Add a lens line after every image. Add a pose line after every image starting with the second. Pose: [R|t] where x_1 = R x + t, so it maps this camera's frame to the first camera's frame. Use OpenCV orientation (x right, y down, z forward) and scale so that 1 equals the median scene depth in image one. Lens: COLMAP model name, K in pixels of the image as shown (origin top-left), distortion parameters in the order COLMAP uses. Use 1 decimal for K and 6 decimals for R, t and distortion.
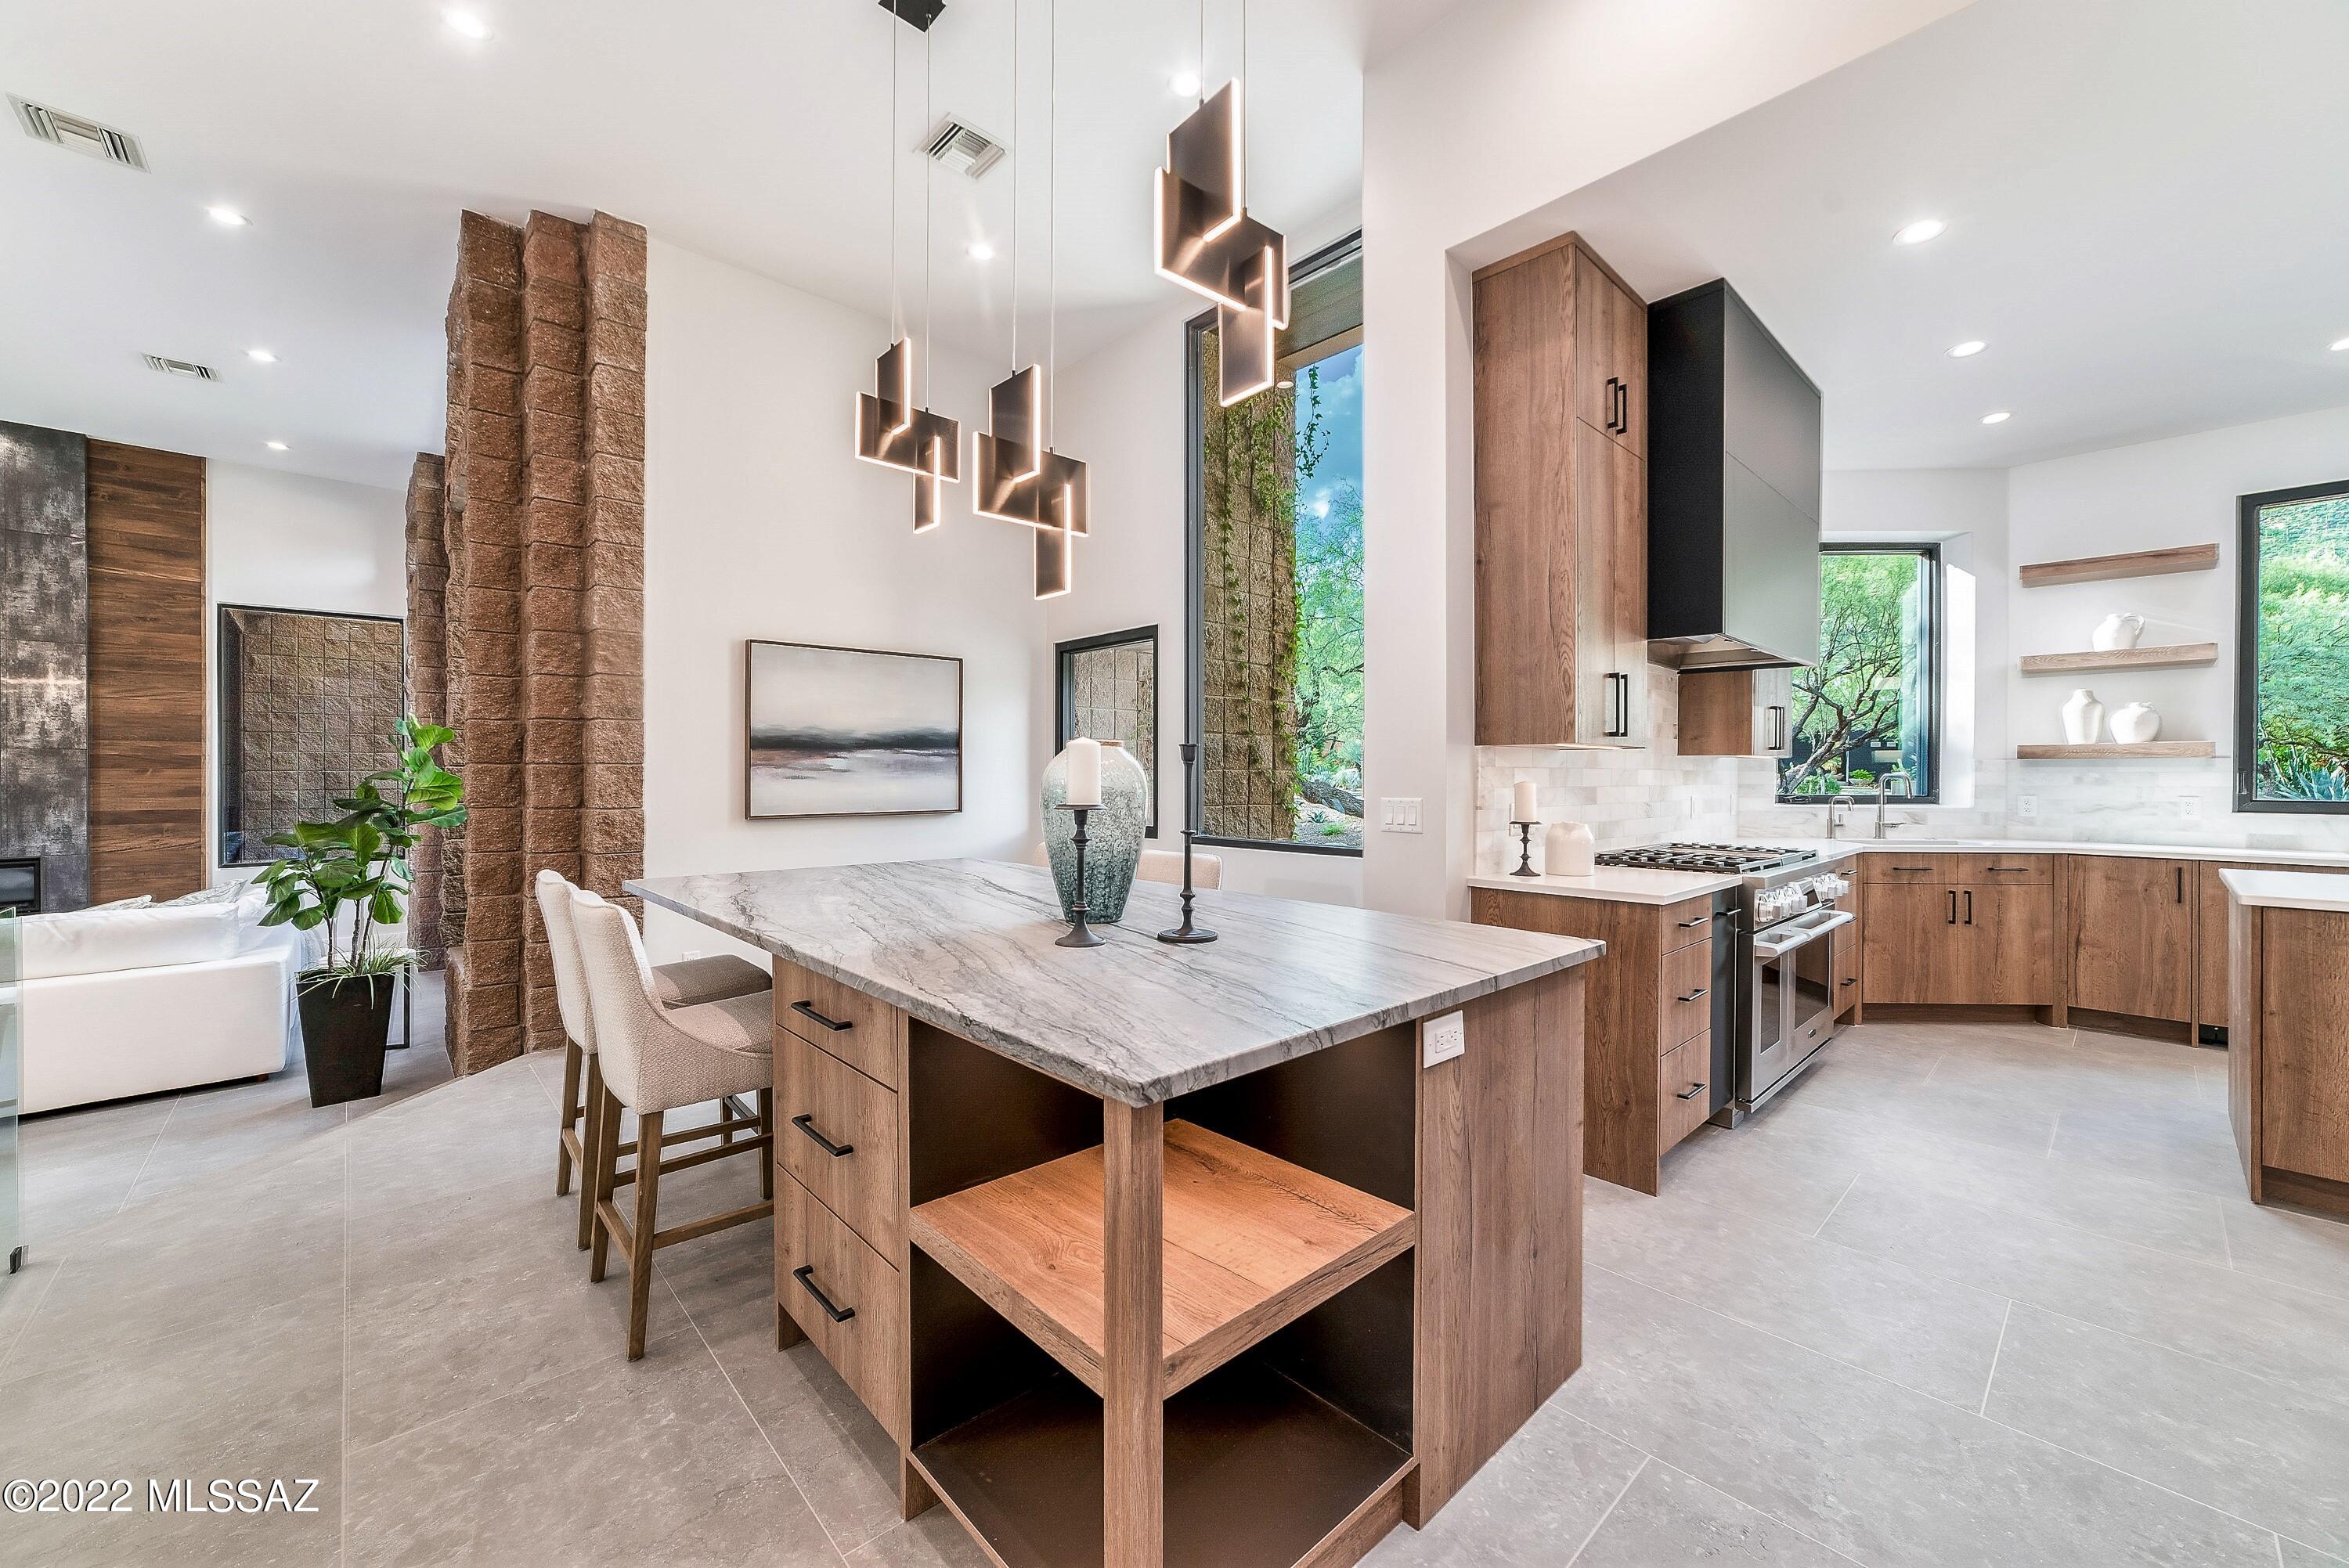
lens RADIAL K [[908.1, 0, 1170.3], [0, 908.1, 778.7], [0, 0, 1]] dist [-0.022126, 0.007942]
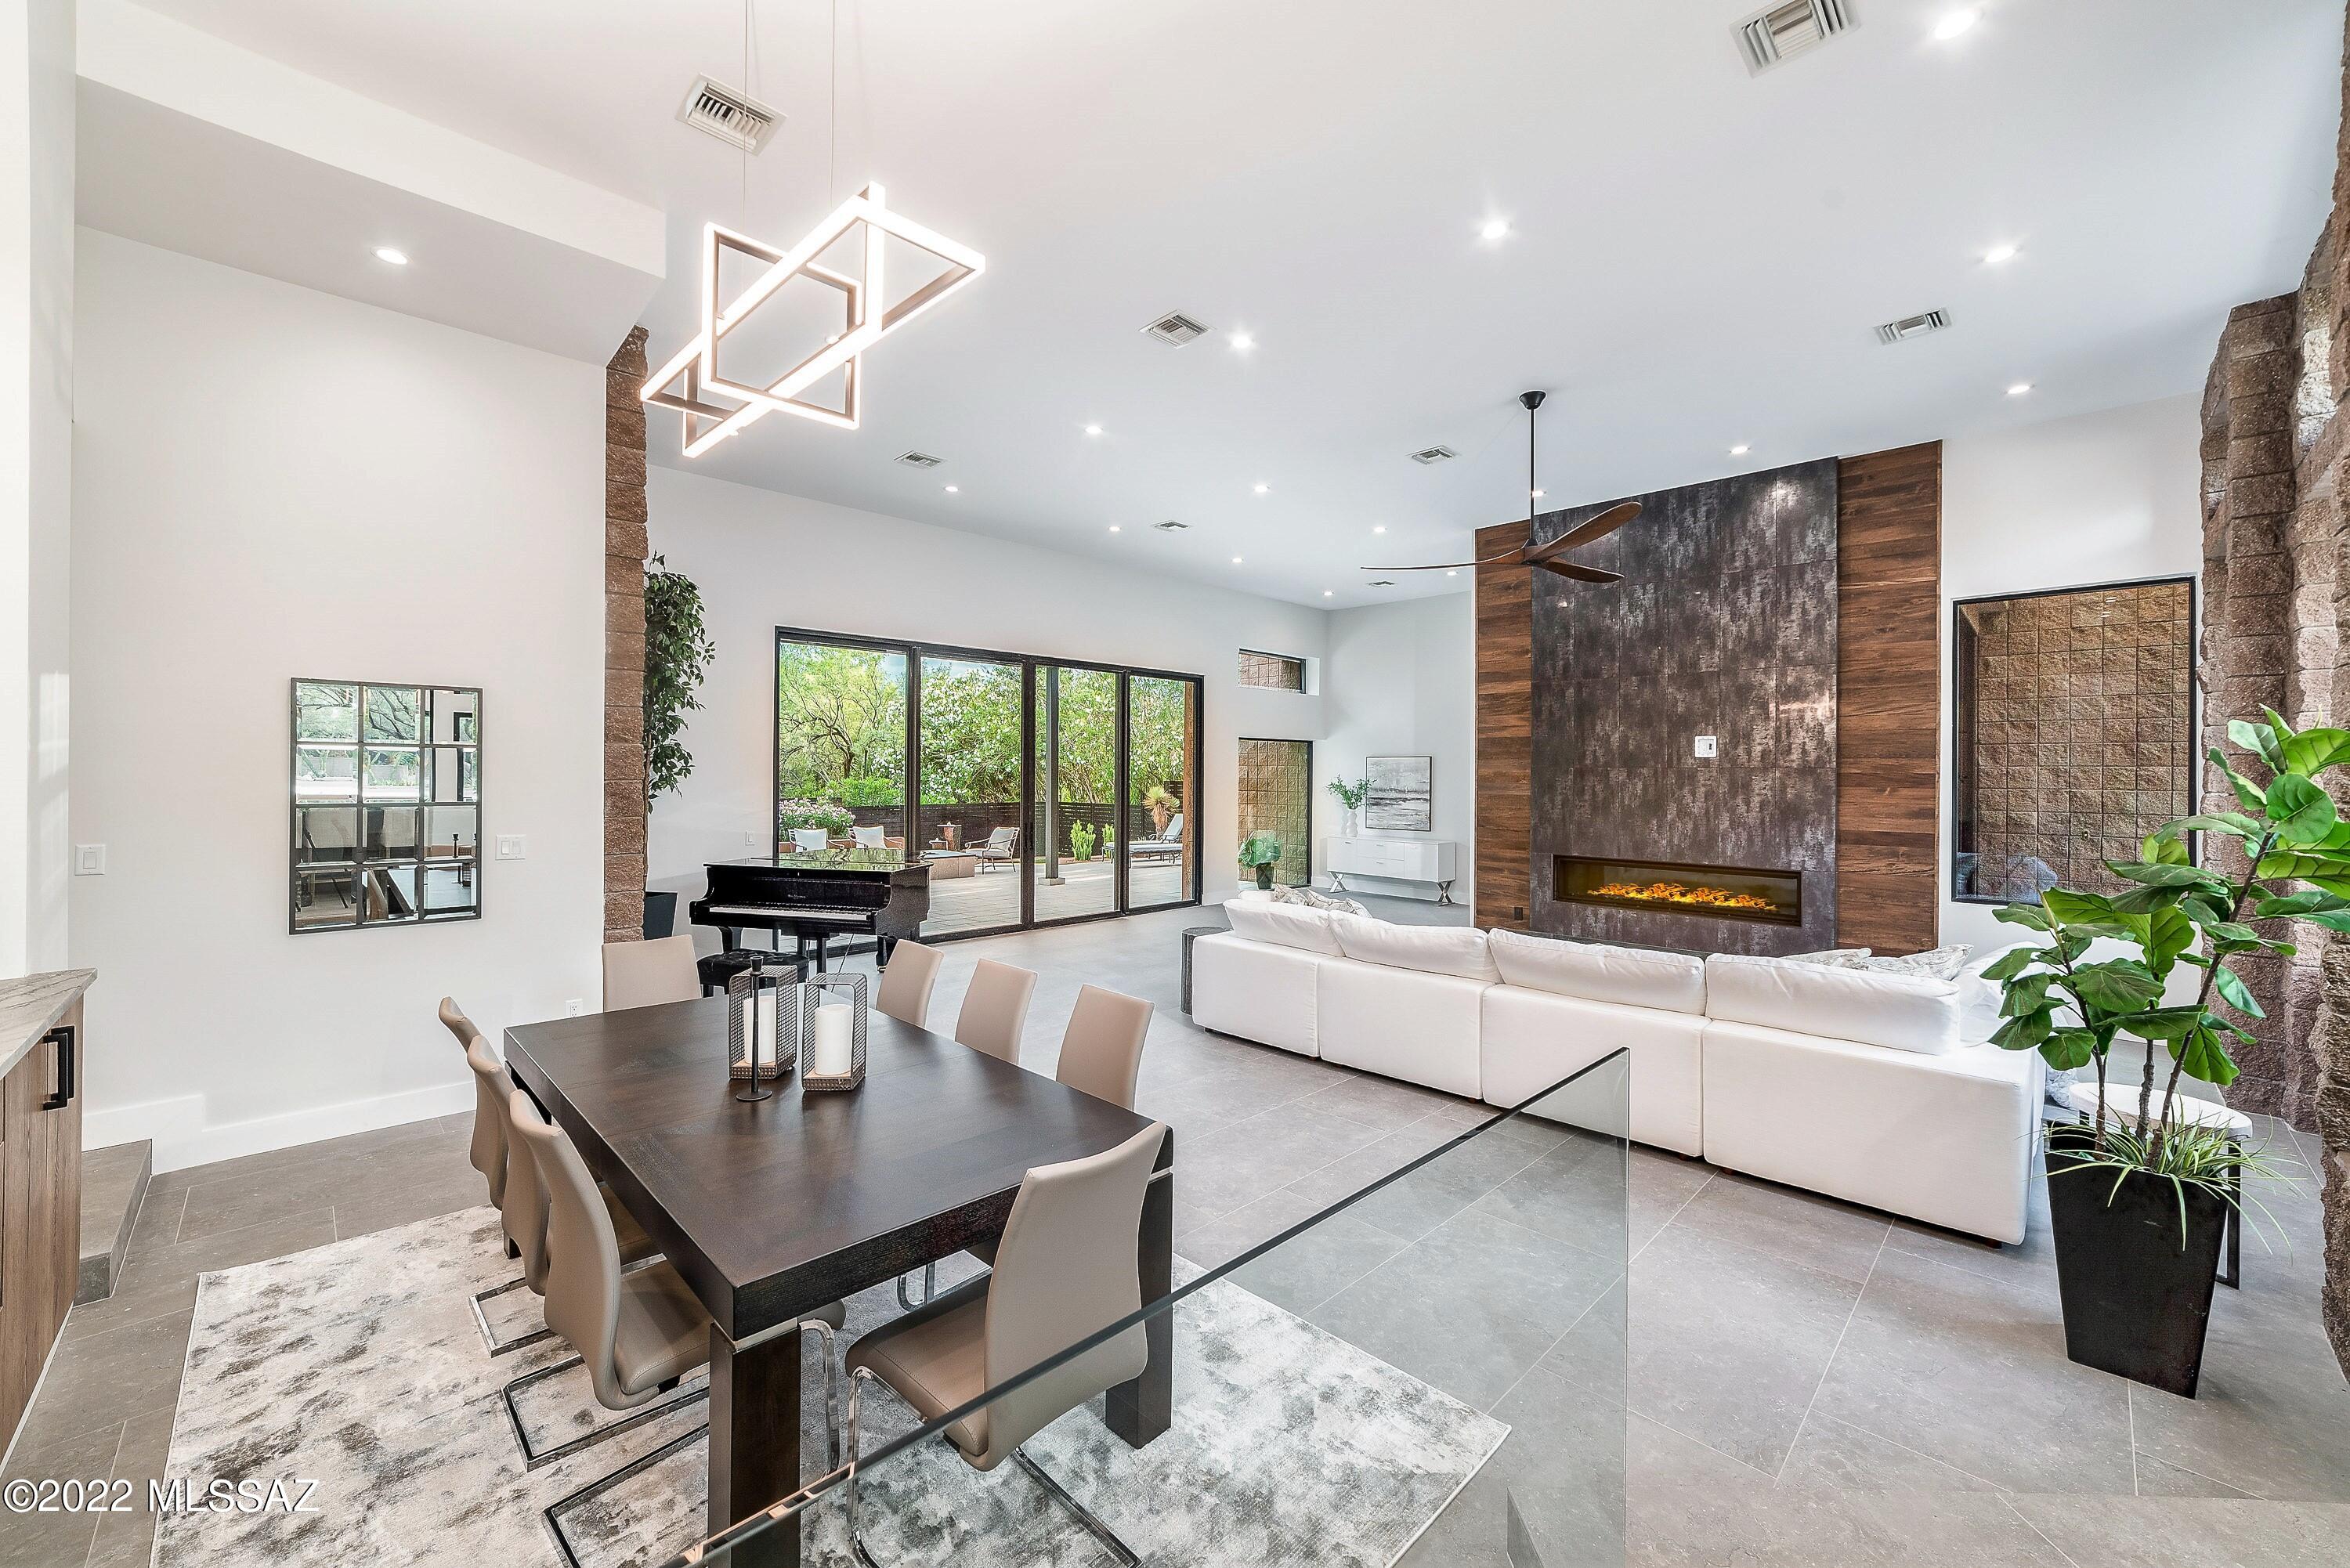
lens RADIAL K [[915.9, 0, 1173.1], [0, 915.9, 772.4], [0, 0, 1]] dist [-0.024492, 0.009599]
pose [[0.035907, -0.002320, -0.999352, -0.308132], [-0.012287, 0.999921, -0.002763, -0.022621], [0.999280, 0.012378, 0.035875, 0.306648]]
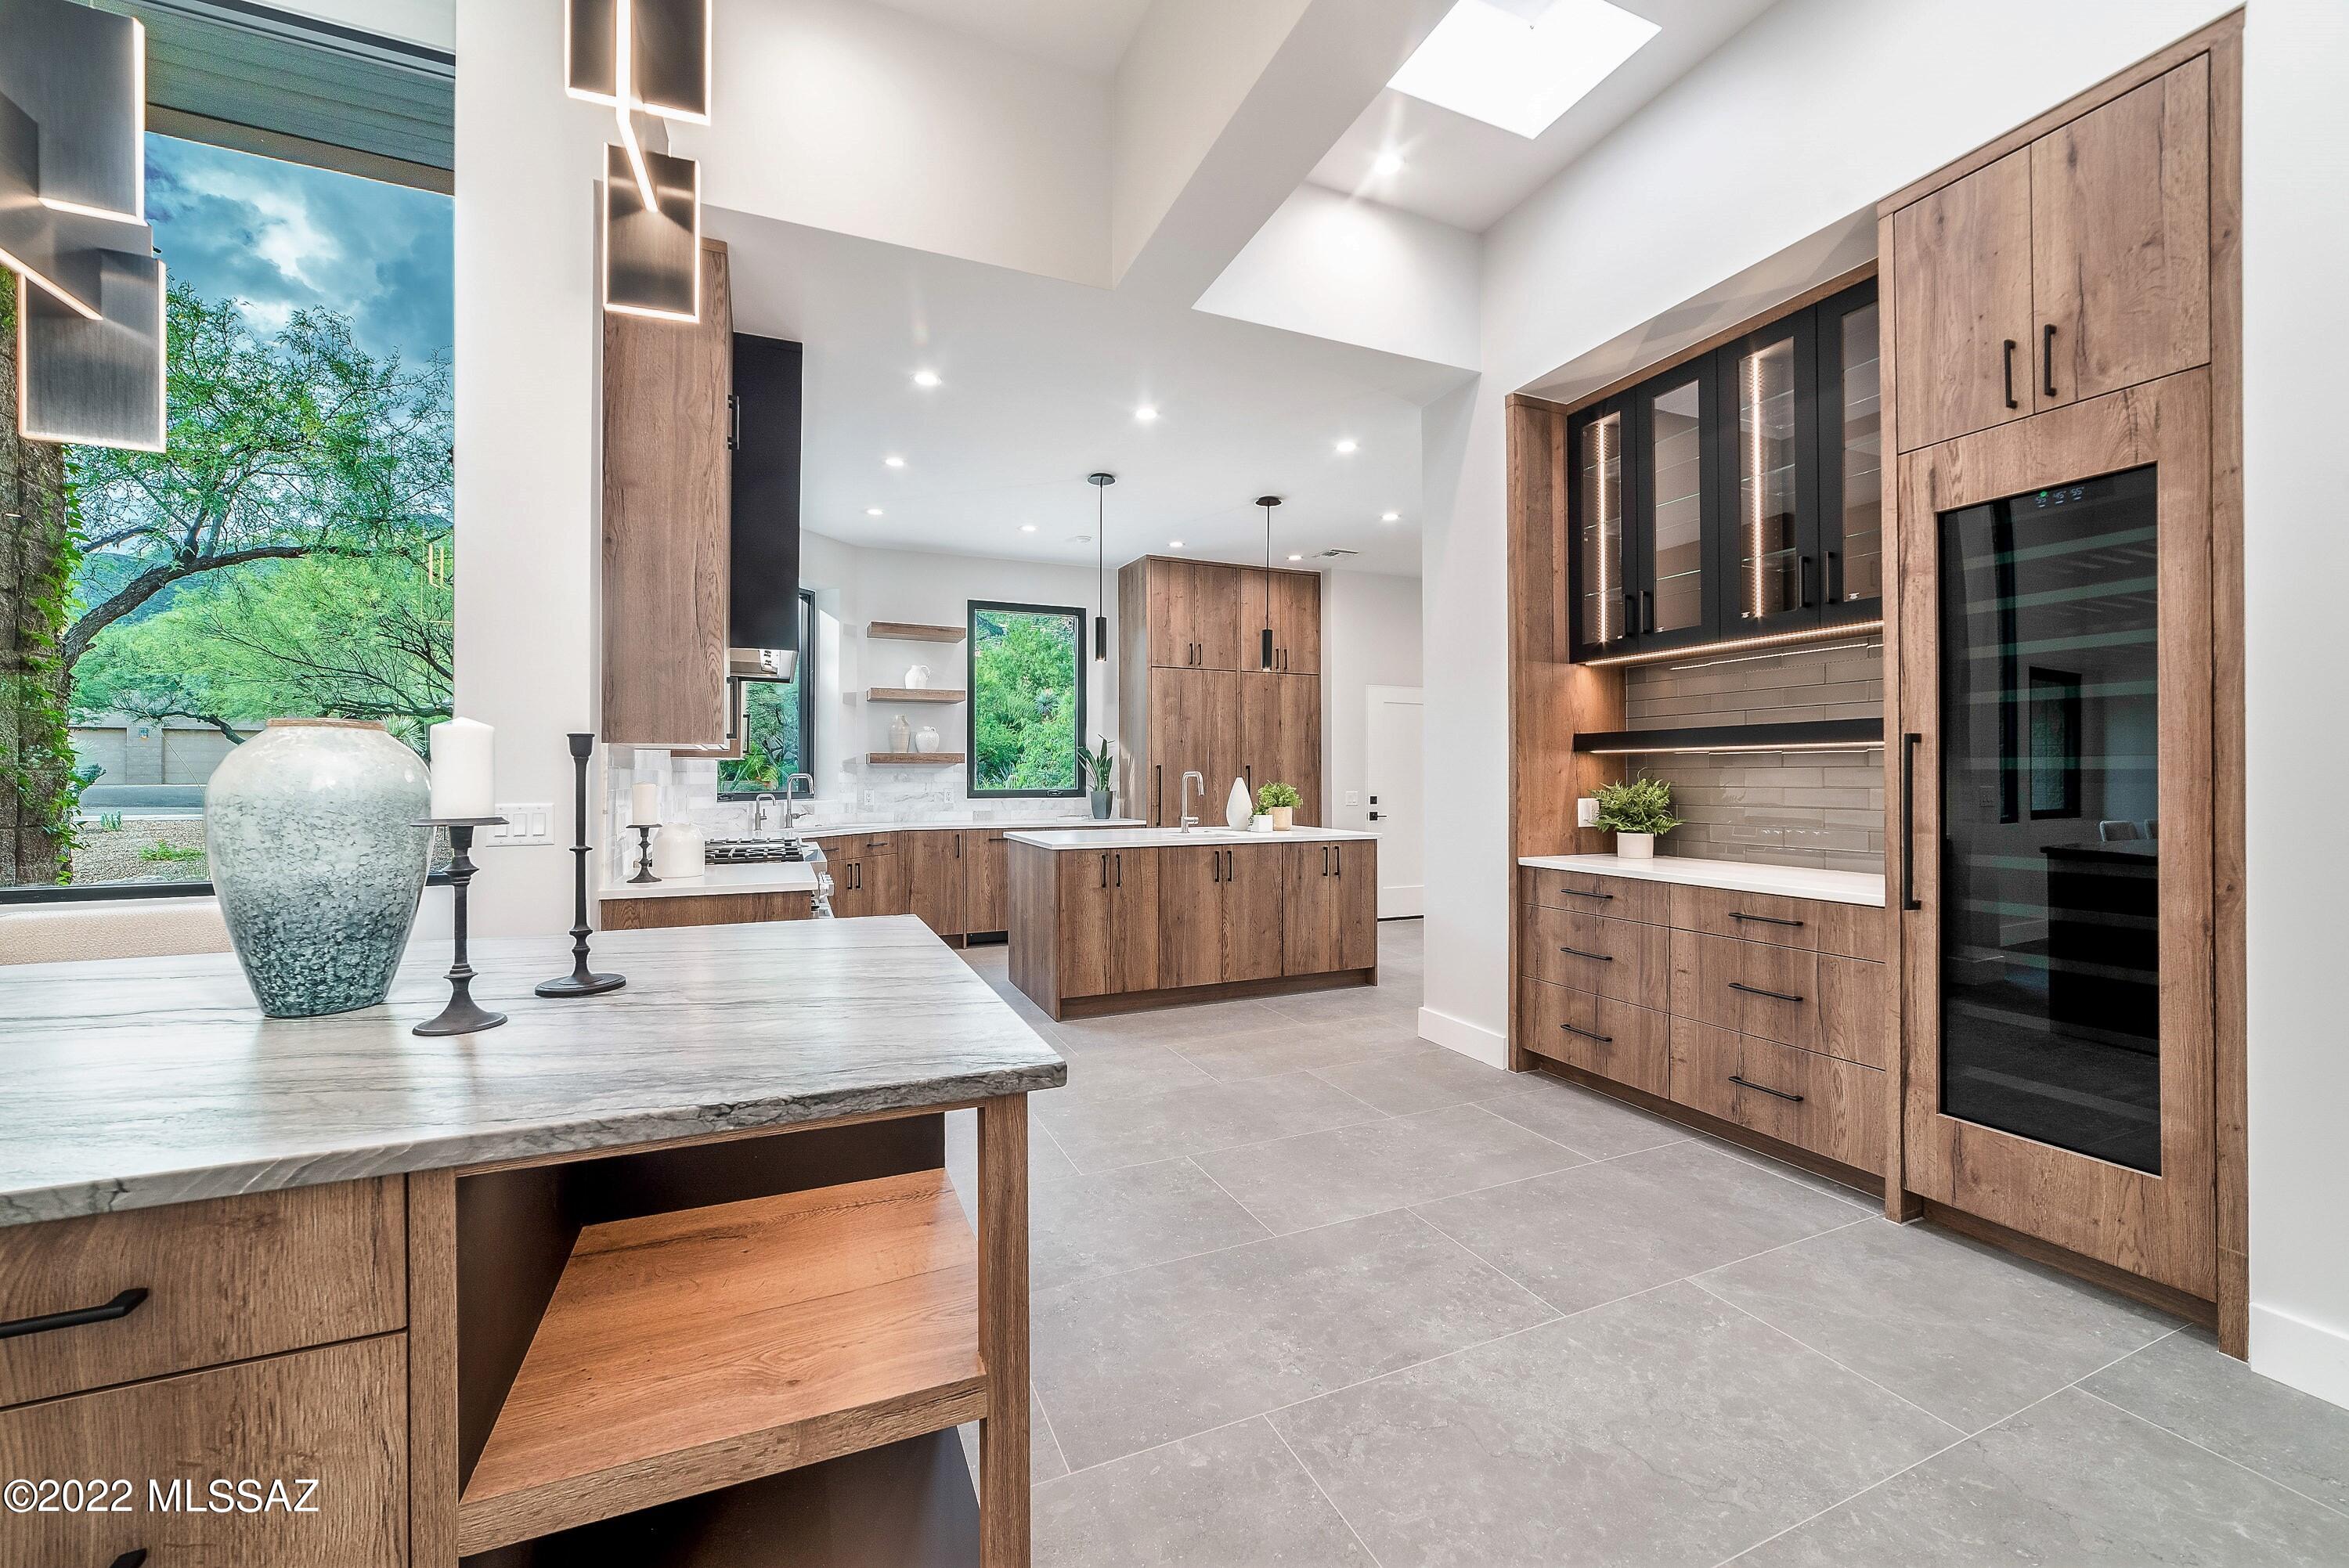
lens RADIAL K [[915.4, 0, 1172.6], [0, 915.4, 772.4], [0, 0, 1]] dist [-0.024492, 0.009599]
pose [[0.328691, 0.002367, 0.944435, -0.214005], [0.005708, 0.999974, -0.004493, 0.000208], [-0.944420, 0.006867, 0.328669, 0.111140]]
